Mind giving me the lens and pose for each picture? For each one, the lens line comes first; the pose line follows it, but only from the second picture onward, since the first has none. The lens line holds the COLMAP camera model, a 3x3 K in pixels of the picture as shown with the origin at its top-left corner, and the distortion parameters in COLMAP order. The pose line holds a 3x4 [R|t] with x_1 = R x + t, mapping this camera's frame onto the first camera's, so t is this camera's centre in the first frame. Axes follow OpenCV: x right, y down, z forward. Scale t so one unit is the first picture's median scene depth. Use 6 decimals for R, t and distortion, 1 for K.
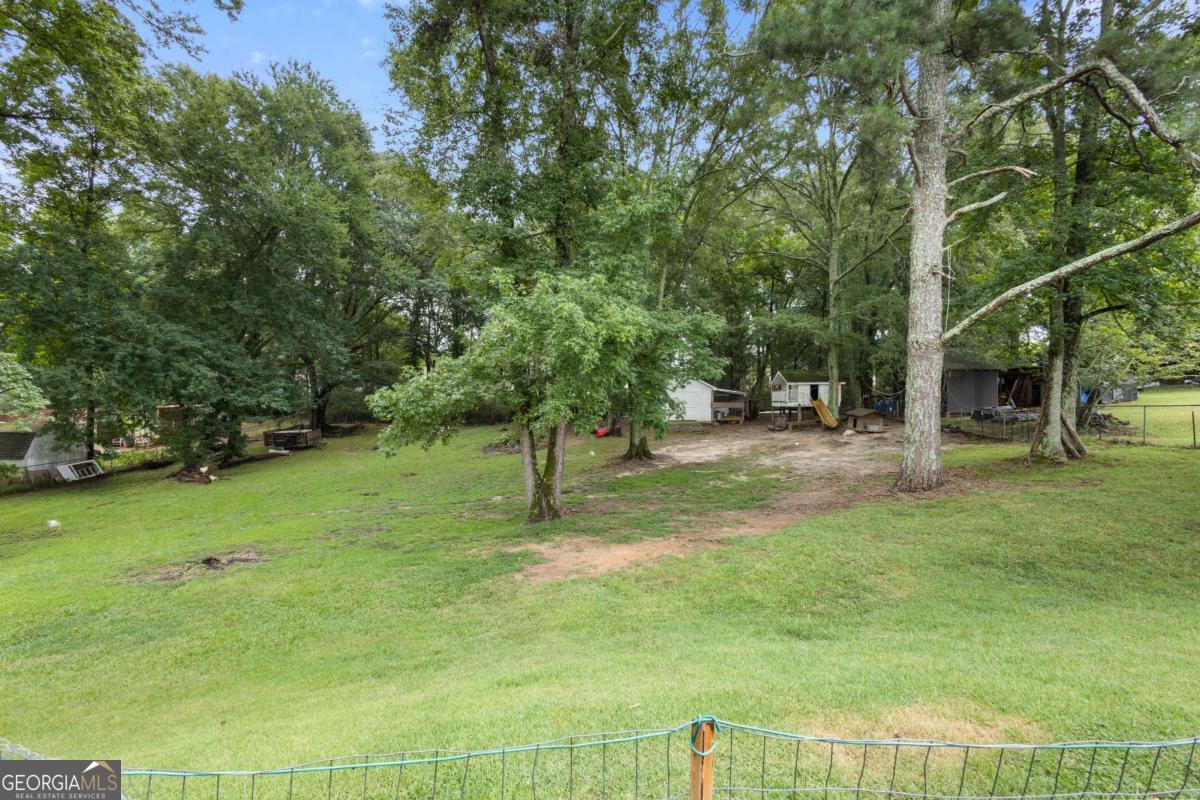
lens RADIAL K [[549.7, 0, 599.9], [0, 549.7, 398.9], [0, 0, 1]] dist [0.014460, -0.004729]
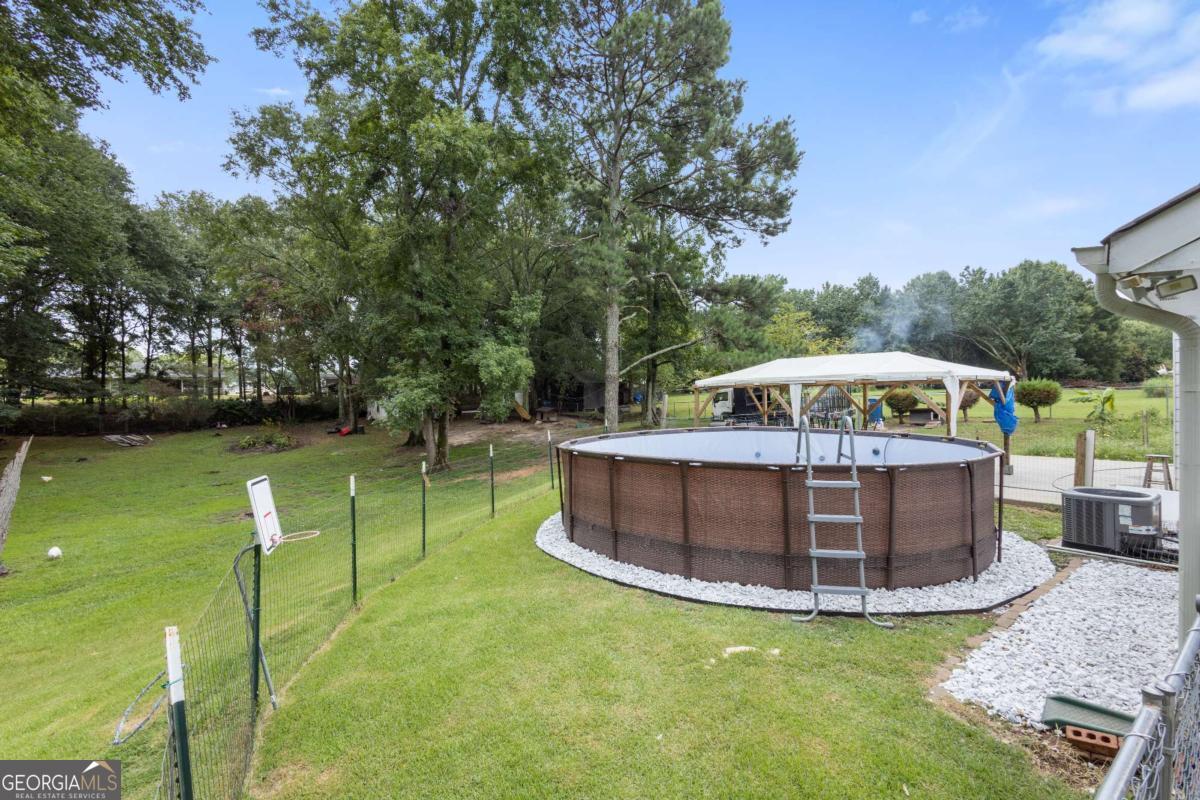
lens RADIAL K [[549.7, 0, 600.3], [0, 549.7, 397.9], [0, 0, 1]] dist [0.014460, -0.004729]
pose [[0.774775, -0.003542, 0.632227, -0.414034], [0.008156, 0.999957, -0.004393, -0.000870], [-0.632184, 0.008559, 0.774771, -0.339809]]
